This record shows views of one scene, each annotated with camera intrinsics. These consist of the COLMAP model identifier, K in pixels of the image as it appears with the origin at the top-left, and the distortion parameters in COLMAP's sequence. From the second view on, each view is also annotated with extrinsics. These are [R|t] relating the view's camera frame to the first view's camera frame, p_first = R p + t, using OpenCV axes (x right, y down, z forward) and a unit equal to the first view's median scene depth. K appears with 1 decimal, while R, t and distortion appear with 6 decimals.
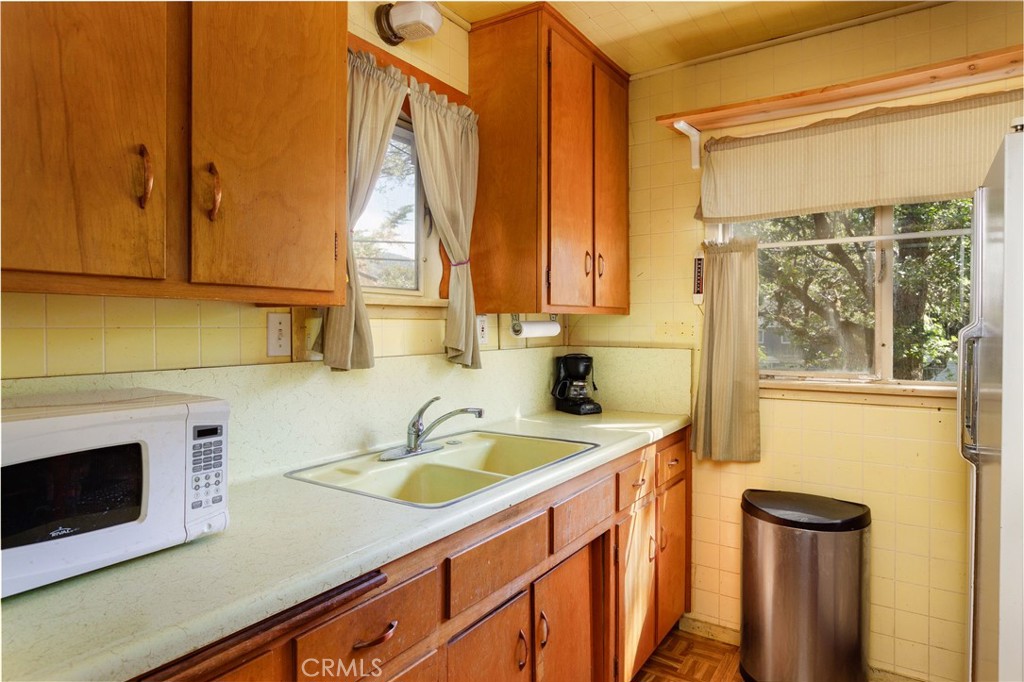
lens RADIAL K [[611.1, 0, 511.8], [0, 611.1, 330.0], [0, 0, 1]] dist [-0.003771, -0.001457]
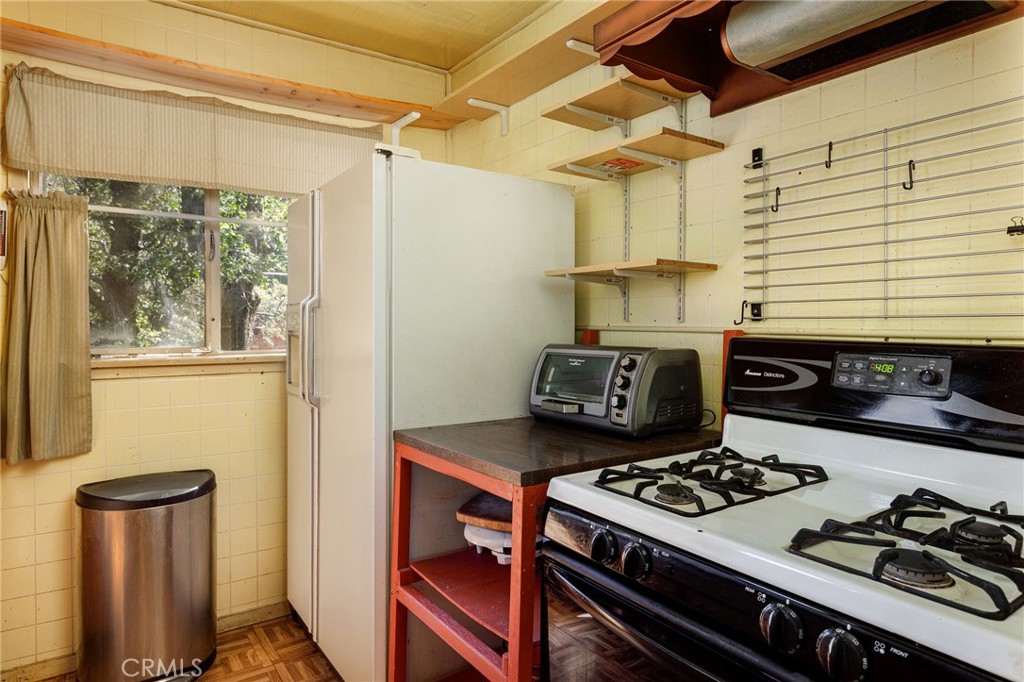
lens RADIAL K [[611.1, 0, 511.8], [0, 611.1, 330.0], [0, 0, 1]] dist [-0.003771, -0.001457]
pose [[0.360749, -0.009053, 0.932619, -0.200174], [0.006878, 0.999952, 0.007046, 0.037823], [-0.932637, 0.003873, 0.360794, 0.113393]]
